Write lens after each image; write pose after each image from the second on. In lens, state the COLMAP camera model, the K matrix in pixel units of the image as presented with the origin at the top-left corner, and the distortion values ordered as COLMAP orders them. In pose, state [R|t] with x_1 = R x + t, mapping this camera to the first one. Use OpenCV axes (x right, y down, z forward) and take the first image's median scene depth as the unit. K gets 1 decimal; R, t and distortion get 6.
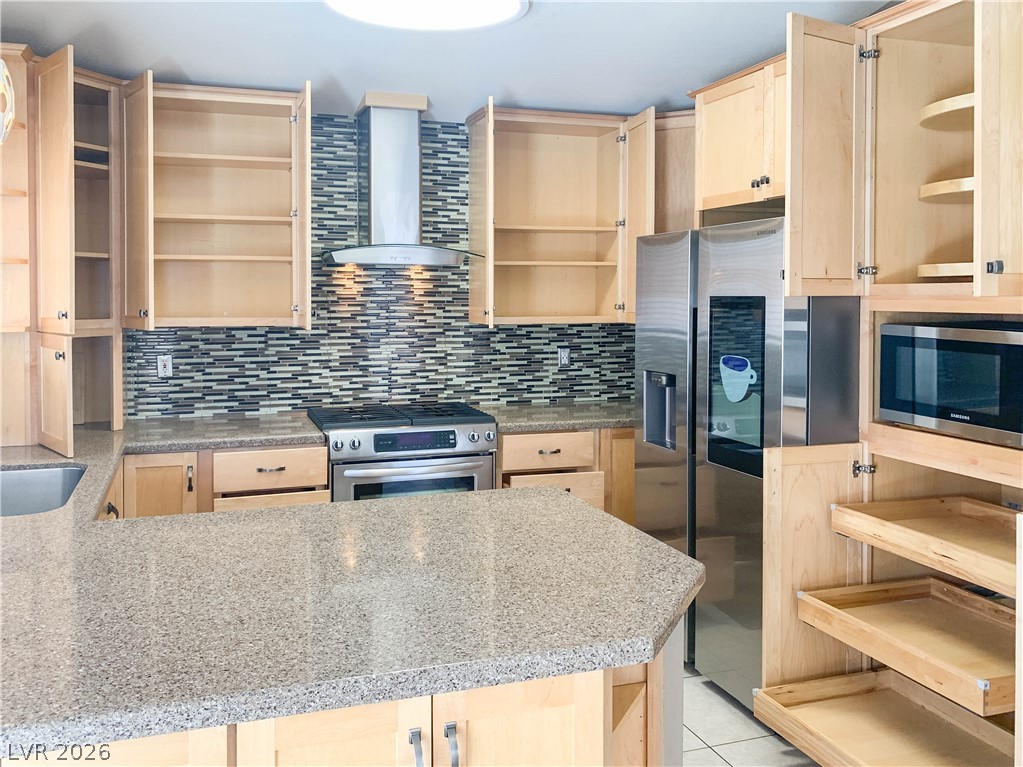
lens RADIAL K [[854.3, 0, 452.0], [0, 854.3, 359.7], [0, 0, 1]] dist [0.073791, -0.129055]
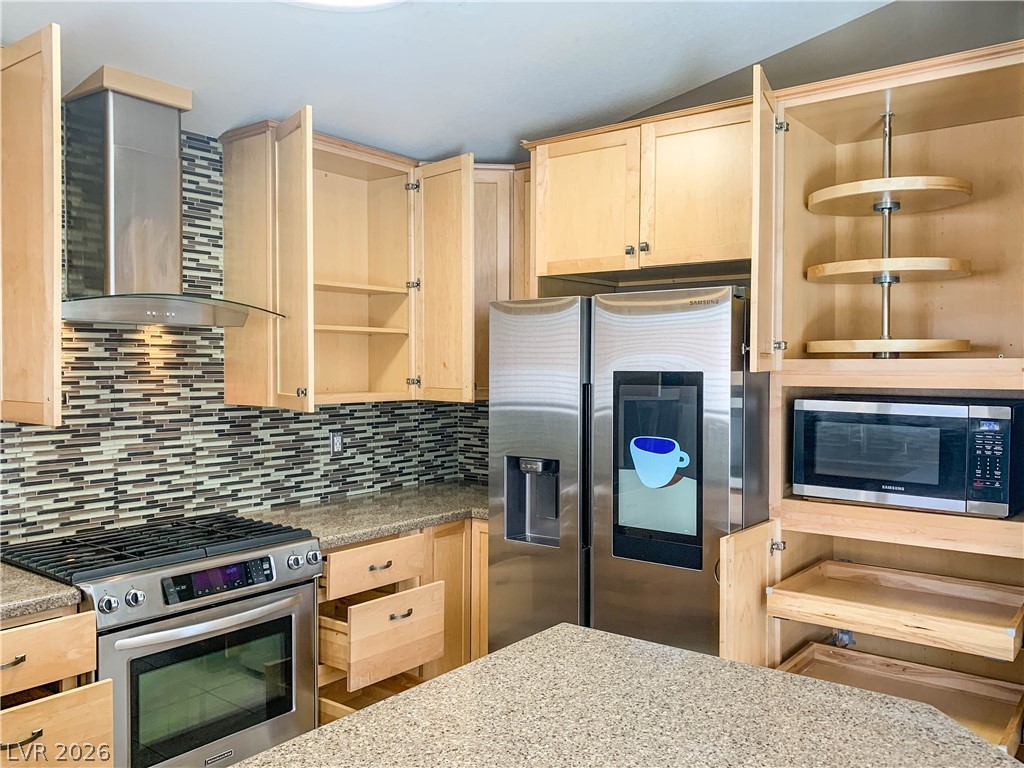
lens RADIAL K [[855.1, 0, 555.1], [0, 855.1, 397.8], [0, 0, 1]] dist [0.073791, -0.129055]
pose [[0.803362, -0.022126, 0.595080, -0.204463], [0.042844, 0.998867, -0.020700, -0.022008], [-0.593948, 0.042126, 0.803400, 0.234528]]
